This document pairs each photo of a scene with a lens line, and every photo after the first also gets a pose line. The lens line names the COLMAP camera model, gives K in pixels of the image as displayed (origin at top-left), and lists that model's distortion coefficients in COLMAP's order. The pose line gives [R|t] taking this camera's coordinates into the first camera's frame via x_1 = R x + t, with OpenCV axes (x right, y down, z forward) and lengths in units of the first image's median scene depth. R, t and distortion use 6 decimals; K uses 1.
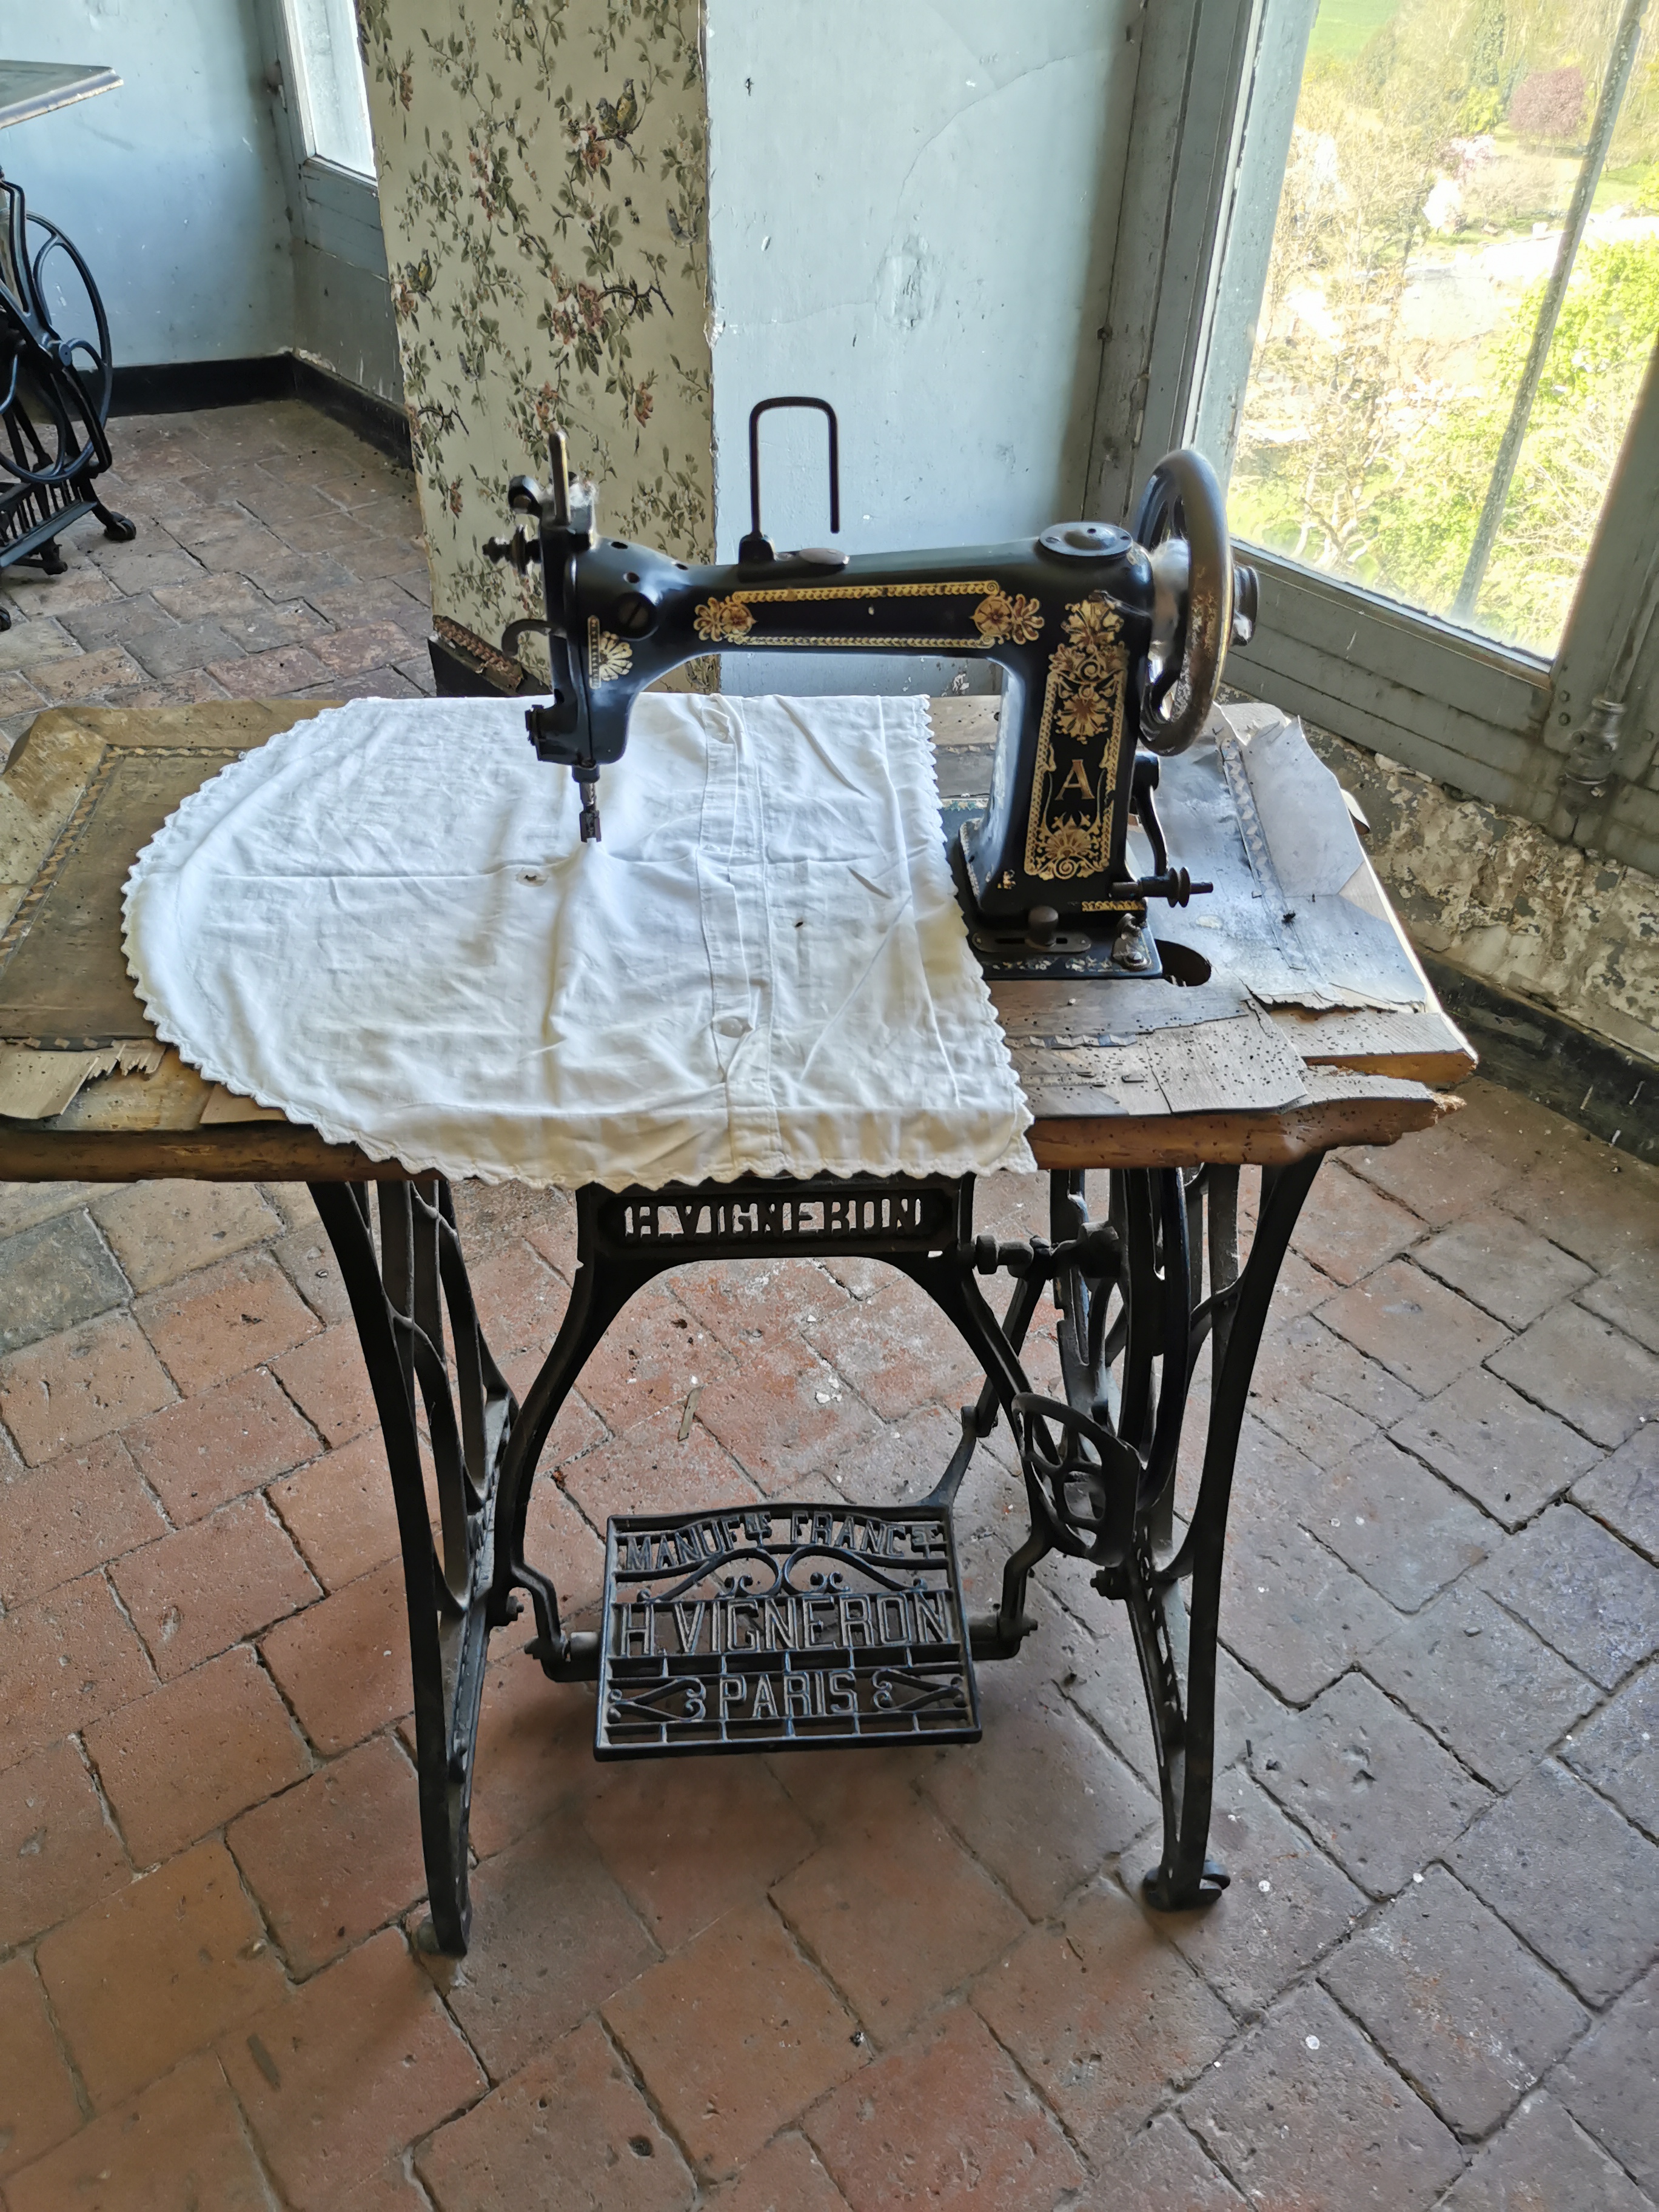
lens RADIAL K [[1717.3, 0, 829.9], [0, 1717.3, 1108.2], [0, 0, 1]] dist [0.054574, -0.057954]
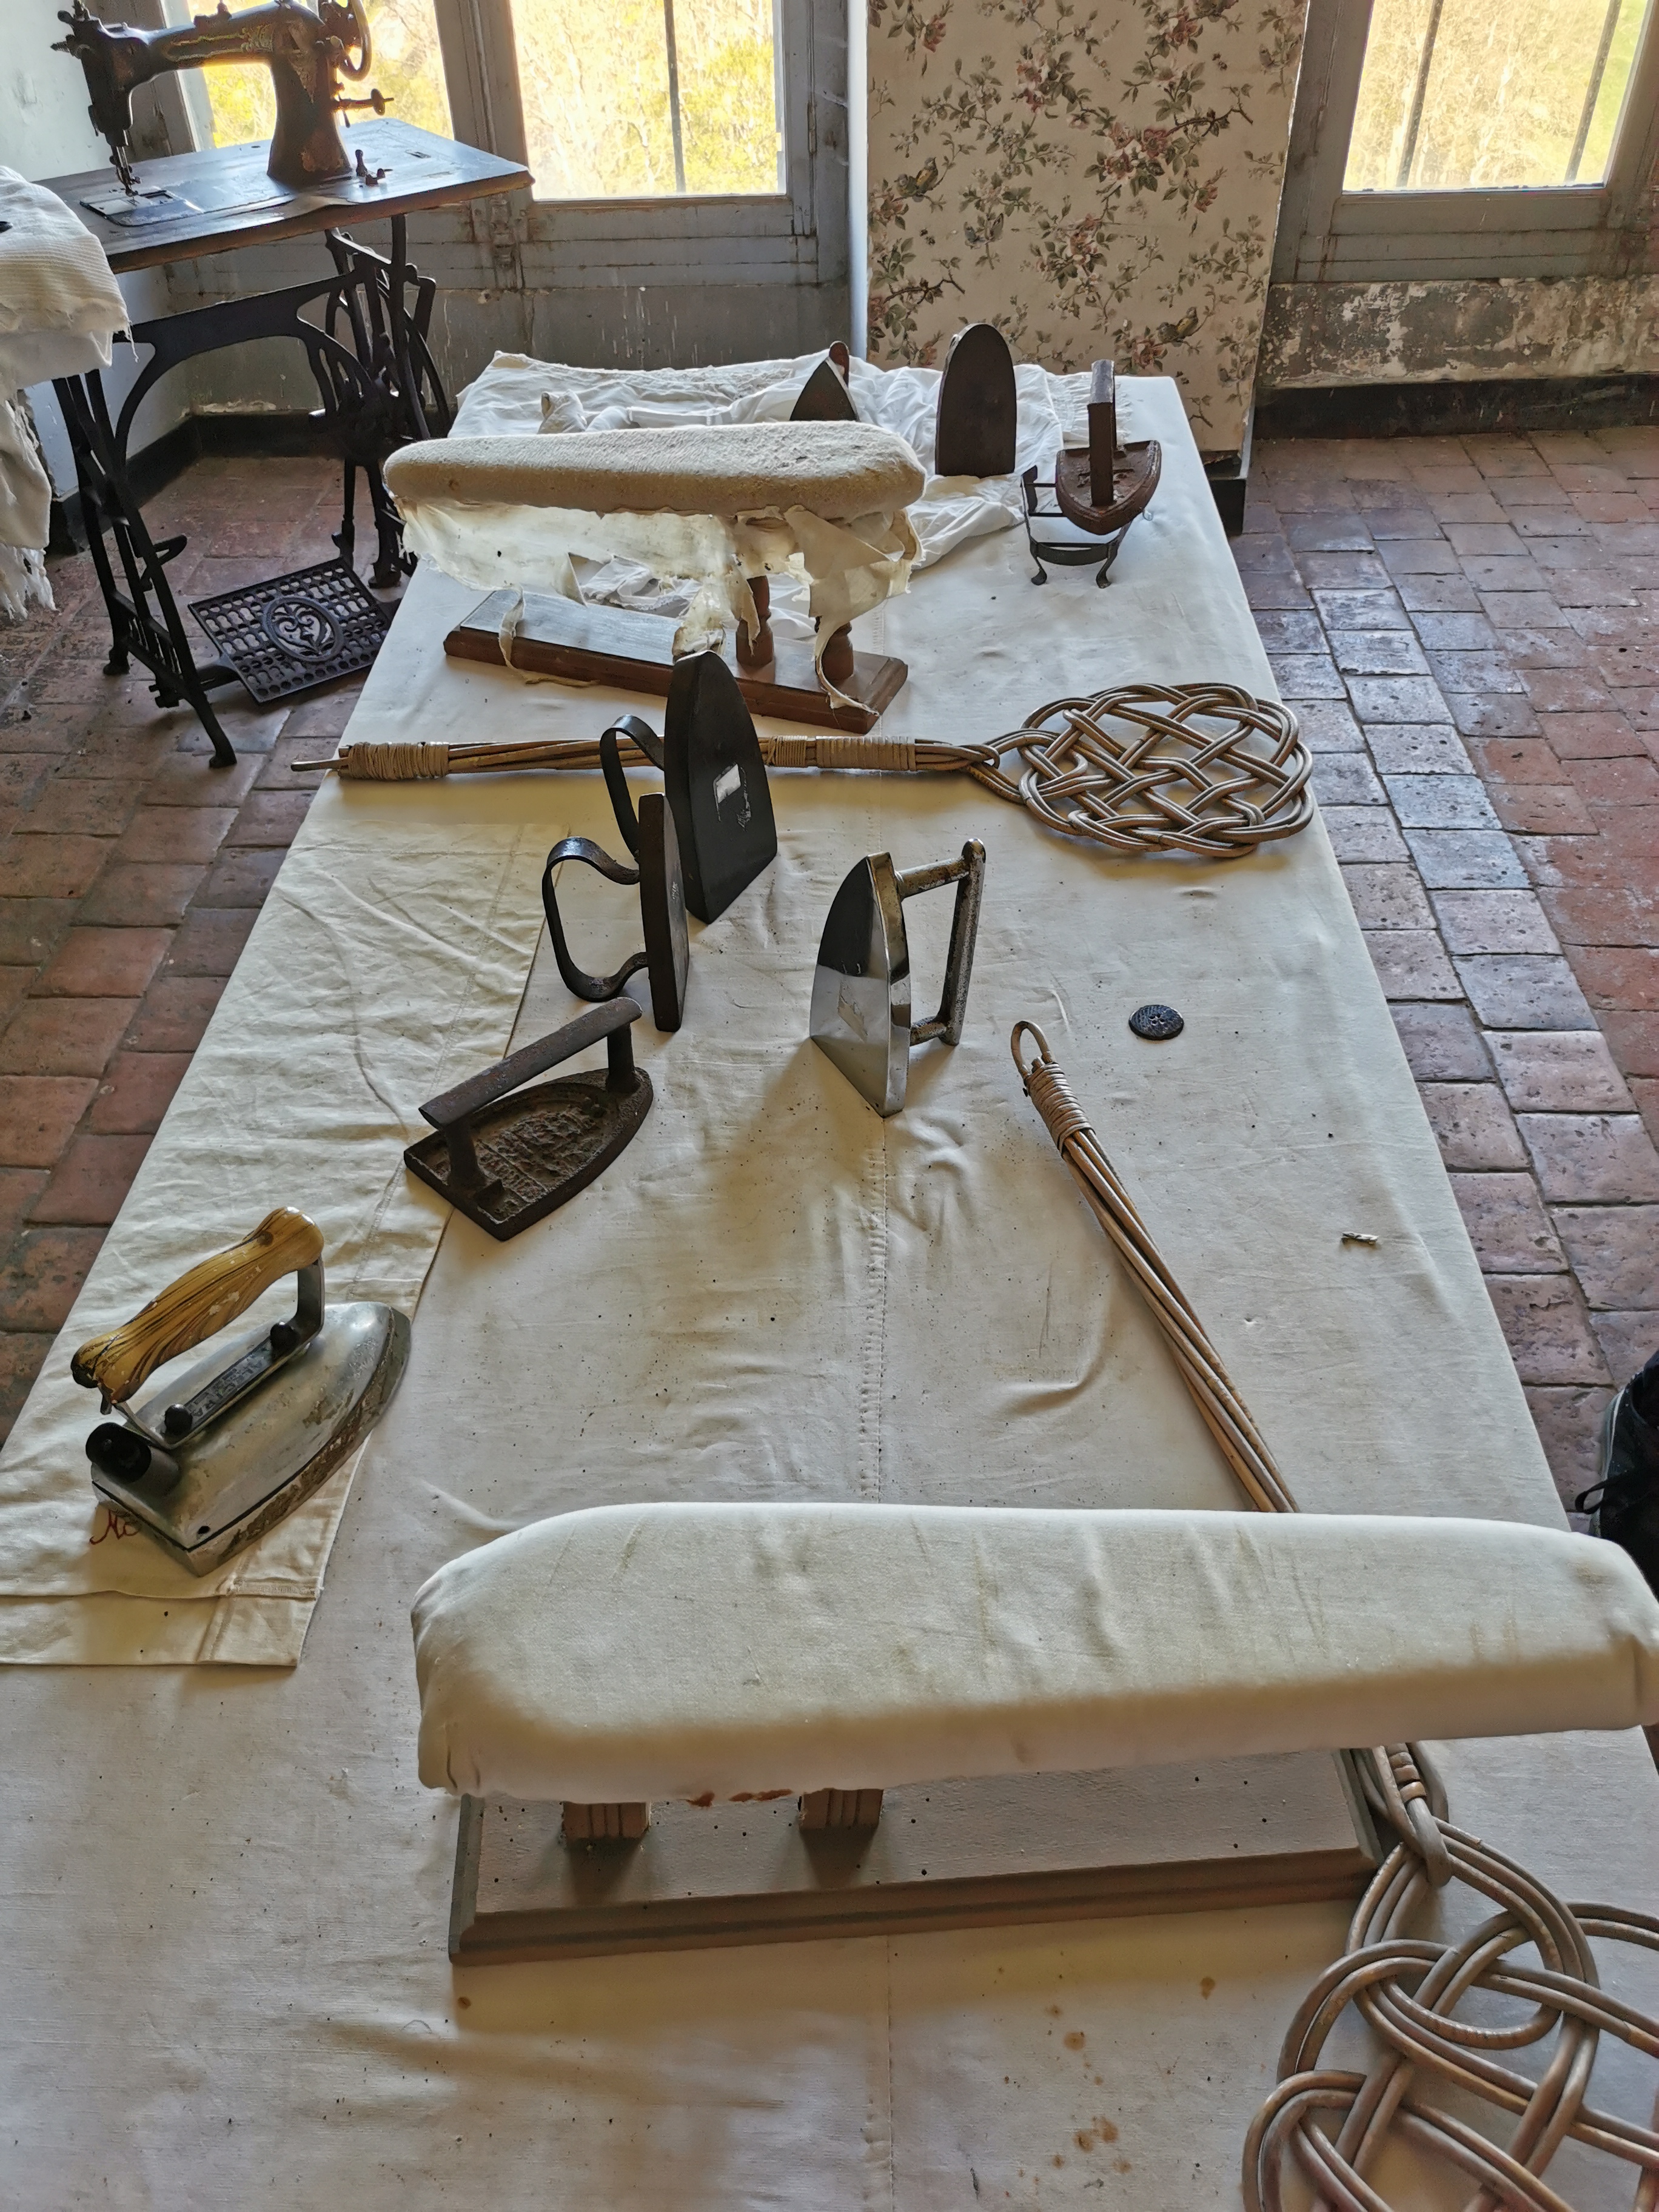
lens RADIAL K [[1717.3, 0, 829.9], [0, 1717.3, 1108.2], [0, 0, 1]] dist [0.054574, -0.057954]
pose [[0.623660, -0.546322, 0.559089, -1.572728], [0.520010, 0.823970, 0.225087, -0.265146], [-0.583643, 0.150355, 0.797969, 0.115362]]
